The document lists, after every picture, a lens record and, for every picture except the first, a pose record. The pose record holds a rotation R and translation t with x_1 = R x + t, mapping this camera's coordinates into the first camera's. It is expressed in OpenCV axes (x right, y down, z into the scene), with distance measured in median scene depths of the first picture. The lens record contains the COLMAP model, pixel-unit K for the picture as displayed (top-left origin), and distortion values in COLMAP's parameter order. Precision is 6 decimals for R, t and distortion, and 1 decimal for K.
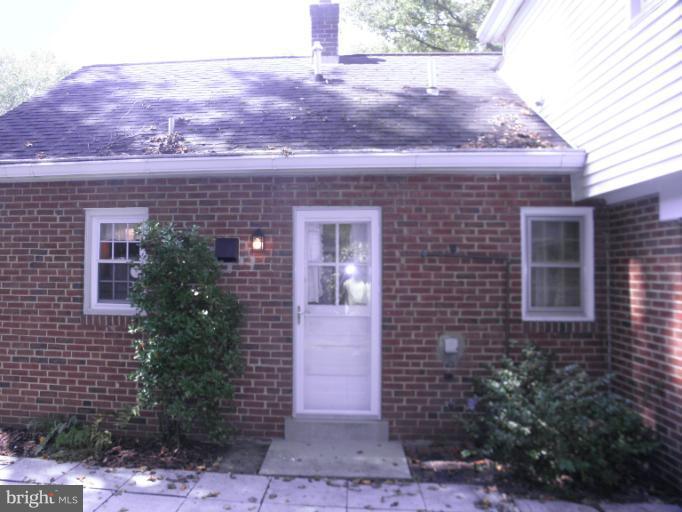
lens RADIAL K [[579.2, 0, 283.9], [0, 579.2, 250.9], [0, 0, 1]] dist [-0.188744, 0.169485]
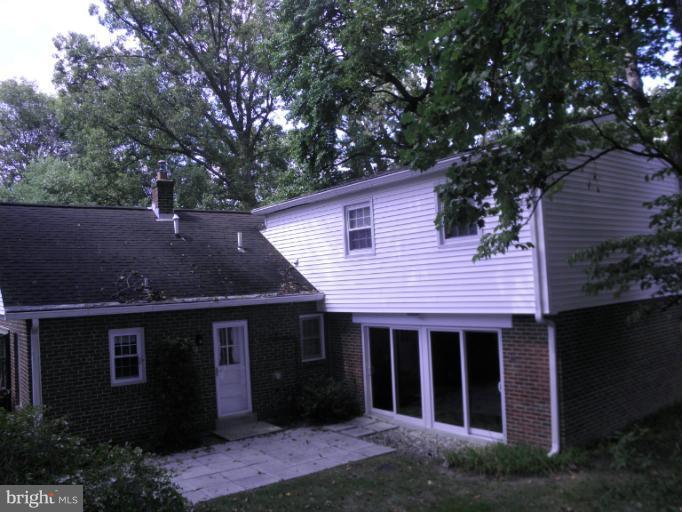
lens RADIAL K [[583.4, 0, 341.0], [0, 583.4, 256.0], [0, 0, 1]] dist [-0.207848, 0.181161]
pose [[0.724485, -0.008755, 0.689235, -1.145794], [0.030494, 0.999347, -0.019359, -0.274589], [-0.688615, 0.035043, 0.724280, -0.922392]]
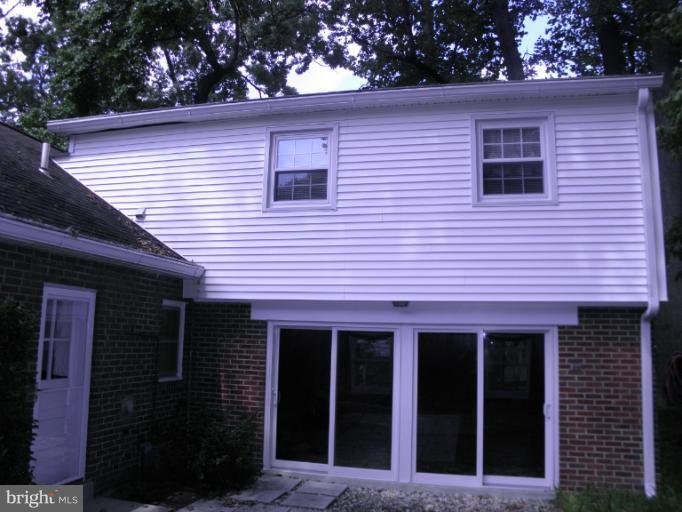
lens RADIAL K [[576.2, 0, 341.0], [0, 576.2, 256.0], [0, 0, 1]] dist [-0.132796, 0.073178]
pose [[0.141494, 0.136569, 0.980474, -0.881134], [-0.057763, 0.989890, -0.129544, -0.027203], [-0.988252, -0.038305, 0.147952, 0.361589]]
